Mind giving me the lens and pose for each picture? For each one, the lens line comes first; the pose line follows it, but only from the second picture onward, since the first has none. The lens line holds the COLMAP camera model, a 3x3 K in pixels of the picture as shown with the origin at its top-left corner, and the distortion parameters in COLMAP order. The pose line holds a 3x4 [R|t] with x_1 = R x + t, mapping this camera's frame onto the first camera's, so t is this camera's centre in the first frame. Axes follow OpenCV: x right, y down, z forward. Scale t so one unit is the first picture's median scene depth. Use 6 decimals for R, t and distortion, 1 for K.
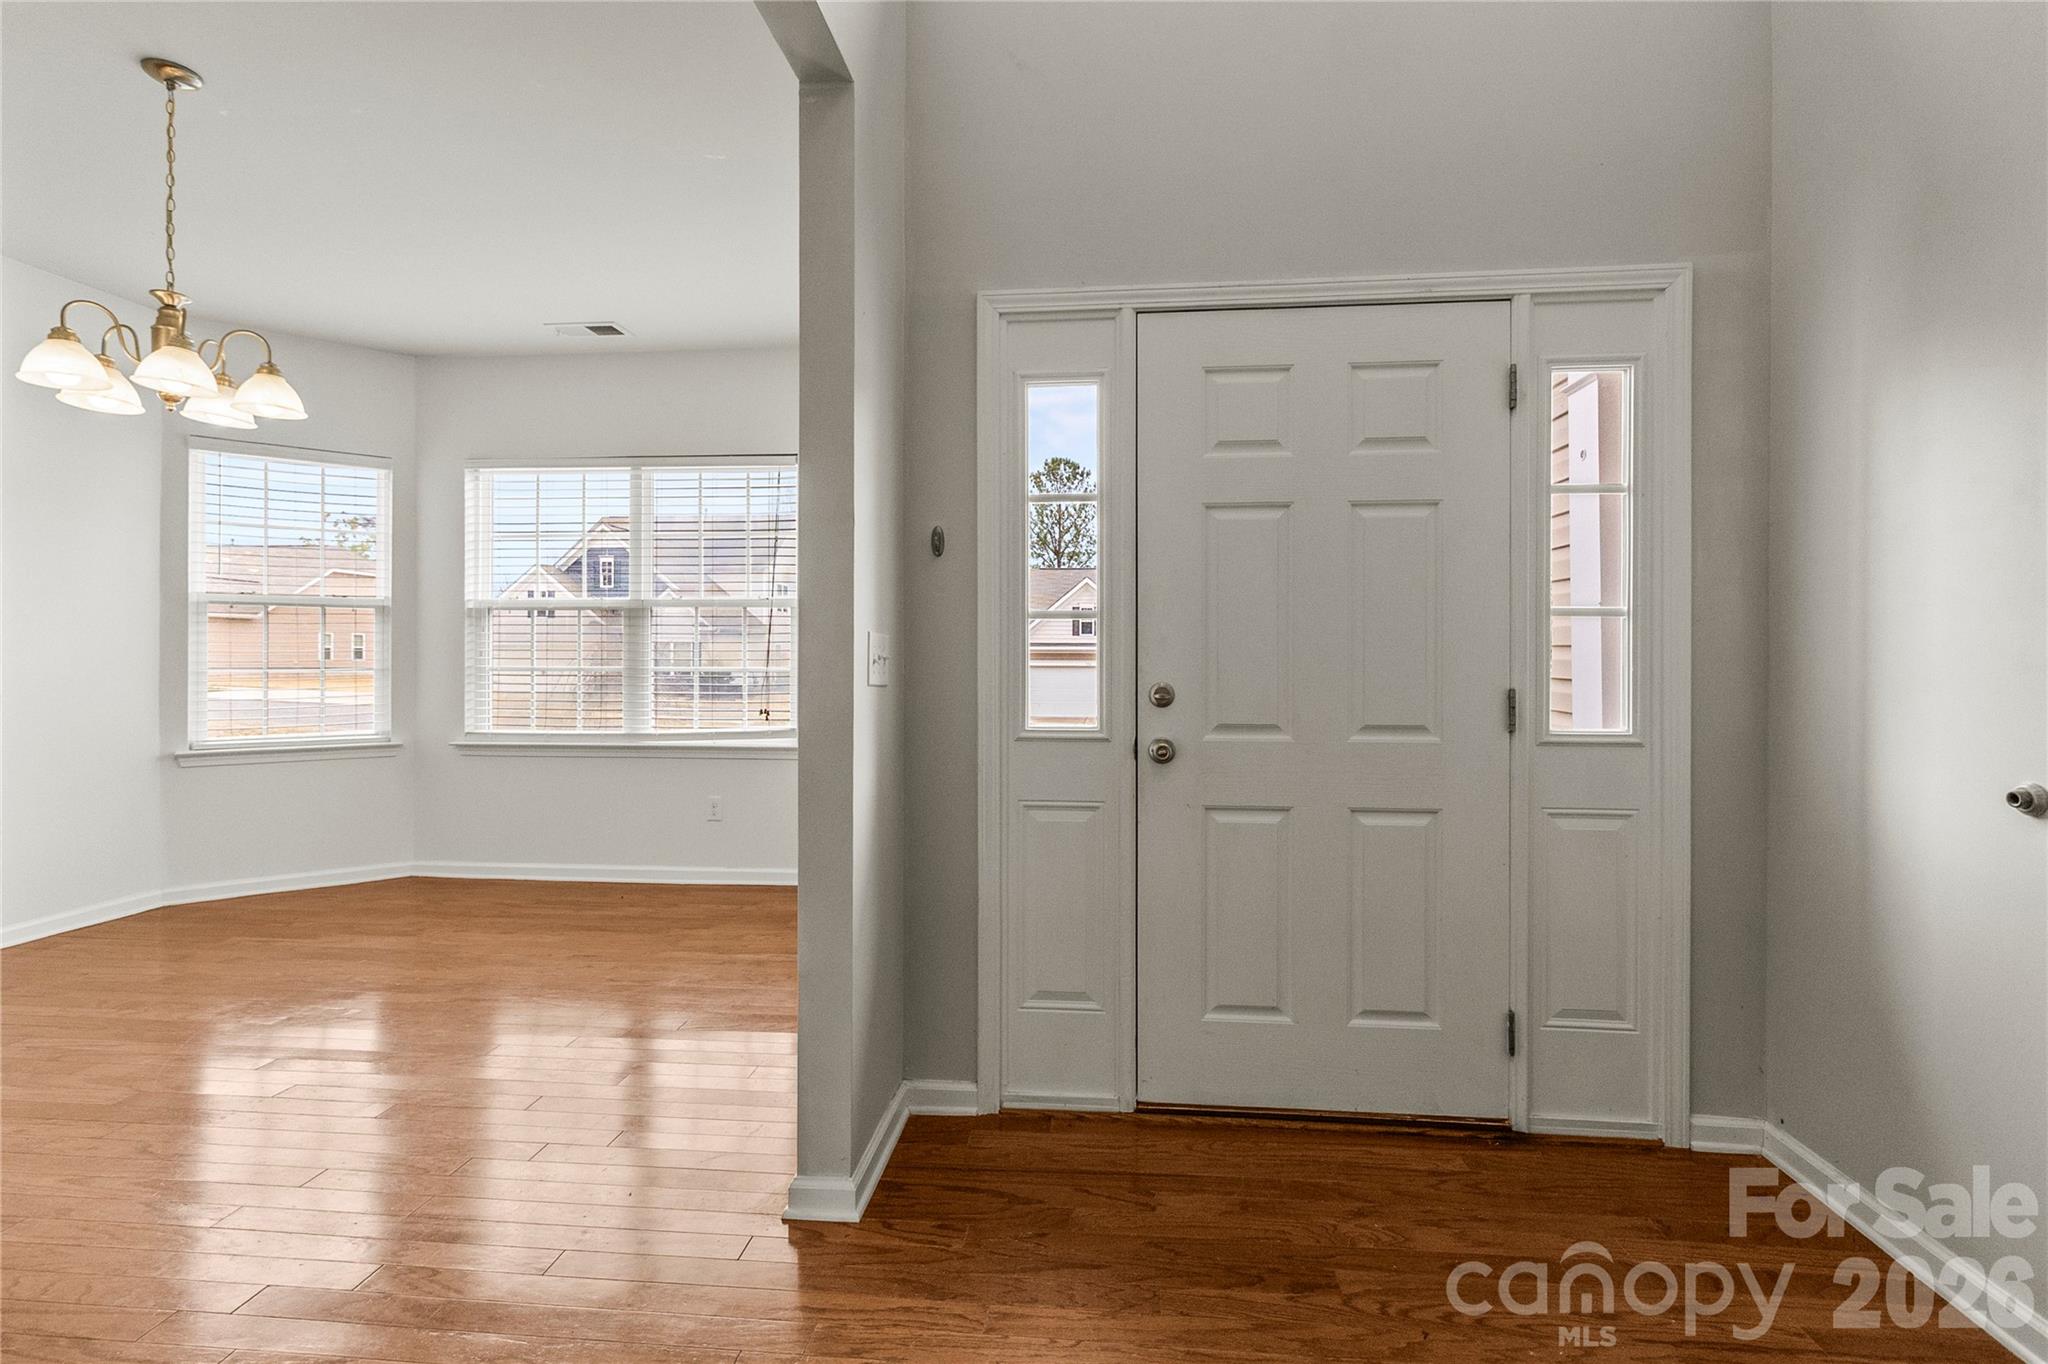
lens RADIAL K [[946.6, 0, 1027.6], [0, 946.6, 652.0], [0, 0, 1]] dist [0.002859, -0.000980]
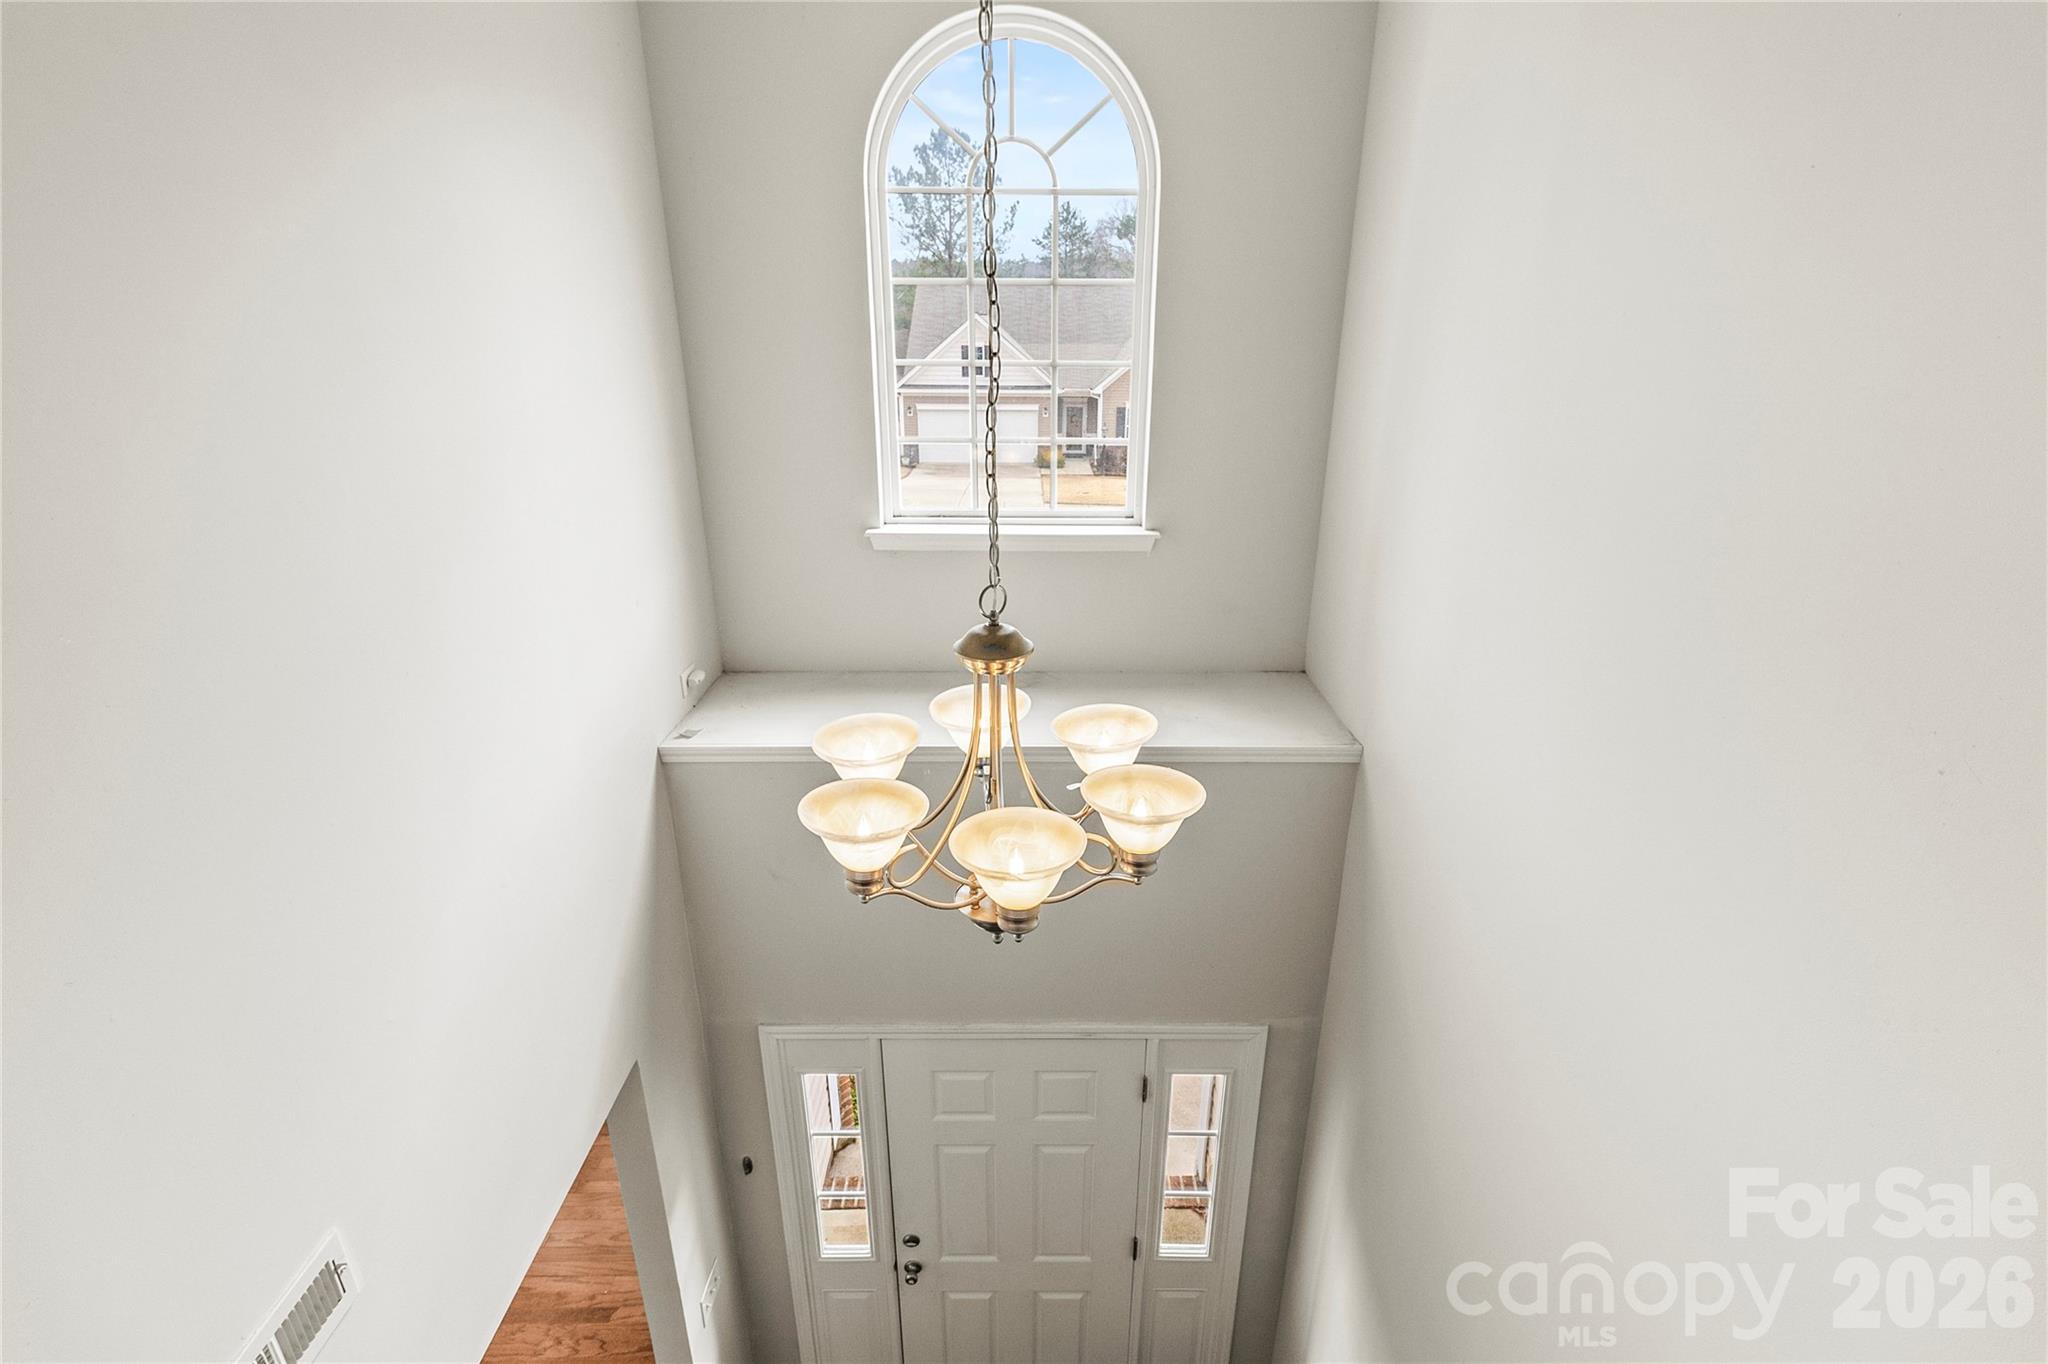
lens RADIAL K [[946.6, 0, 1027.1], [0, 946.6, 682.7], [0, 0, 1]] dist [0.002859, -0.000980]
pose [[0.994832, -0.032660, 0.096137, 0.207747], [-0.003665, 0.934683, 0.355464, -1.300757], [-0.101467, -0.353980, 0.929733, -0.093644]]
